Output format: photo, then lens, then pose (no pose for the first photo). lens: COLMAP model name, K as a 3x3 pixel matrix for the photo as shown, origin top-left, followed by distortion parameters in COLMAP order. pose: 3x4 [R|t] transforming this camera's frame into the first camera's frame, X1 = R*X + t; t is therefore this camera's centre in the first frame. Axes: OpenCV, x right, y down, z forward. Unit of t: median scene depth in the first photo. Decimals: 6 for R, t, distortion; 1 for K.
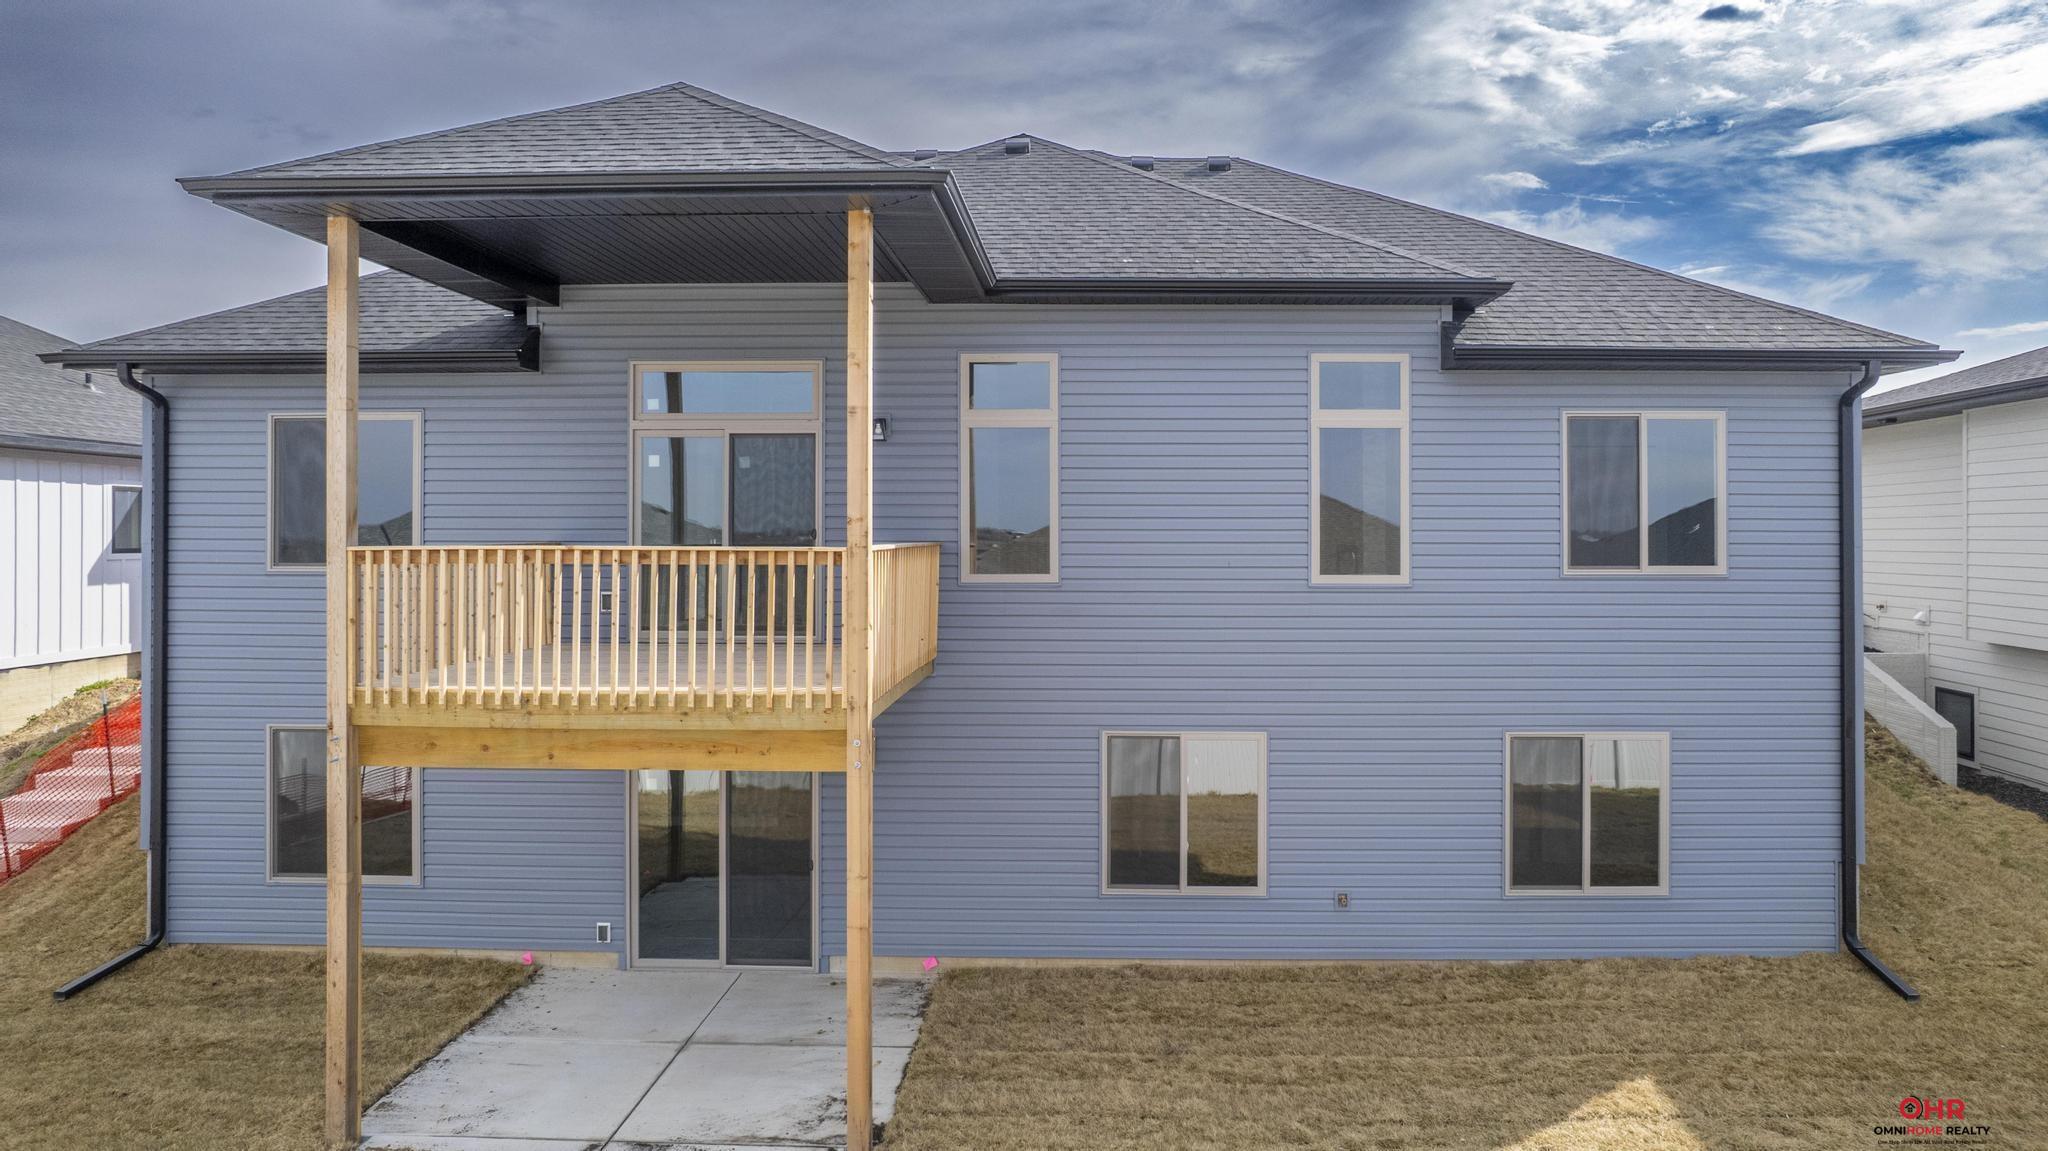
lens RADIAL K [[1332.2, 0, 1060.0], [0, 1332.2, 504.1], [0, 0, 1]] dist [-0.069094, 0.066007]
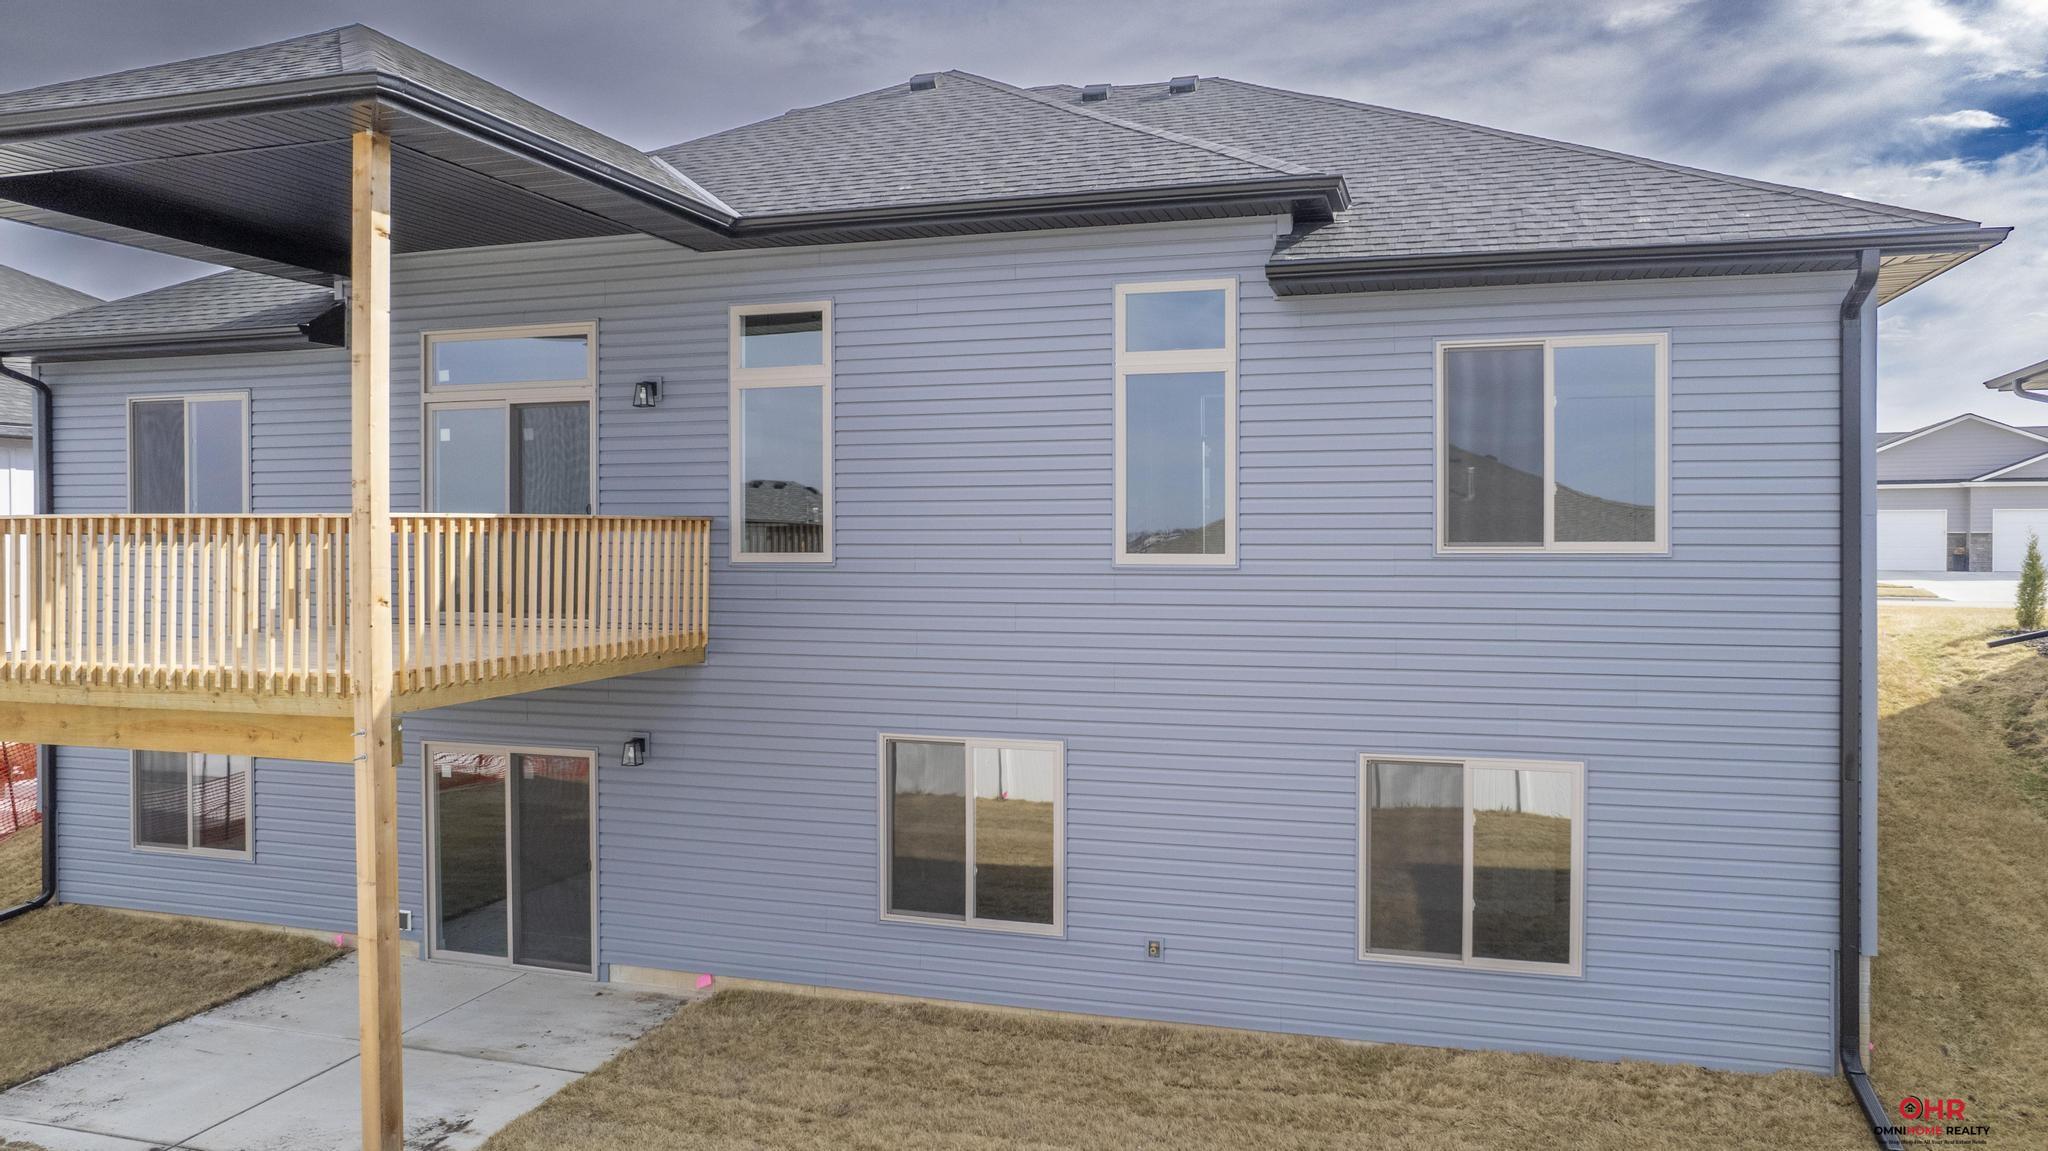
lens RADIAL K [[1345.8, 0, 1006.4], [0, 1345.8, 529.9], [0, 0, 1]] dist [-0.074296, 0.074084]
pose [[0.964091, -0.004627, -0.265531, 0.347419], [0.010433, 0.999736, 0.020461, 0.021128], [0.265366, -0.022496, 0.963885, 0.180423]]
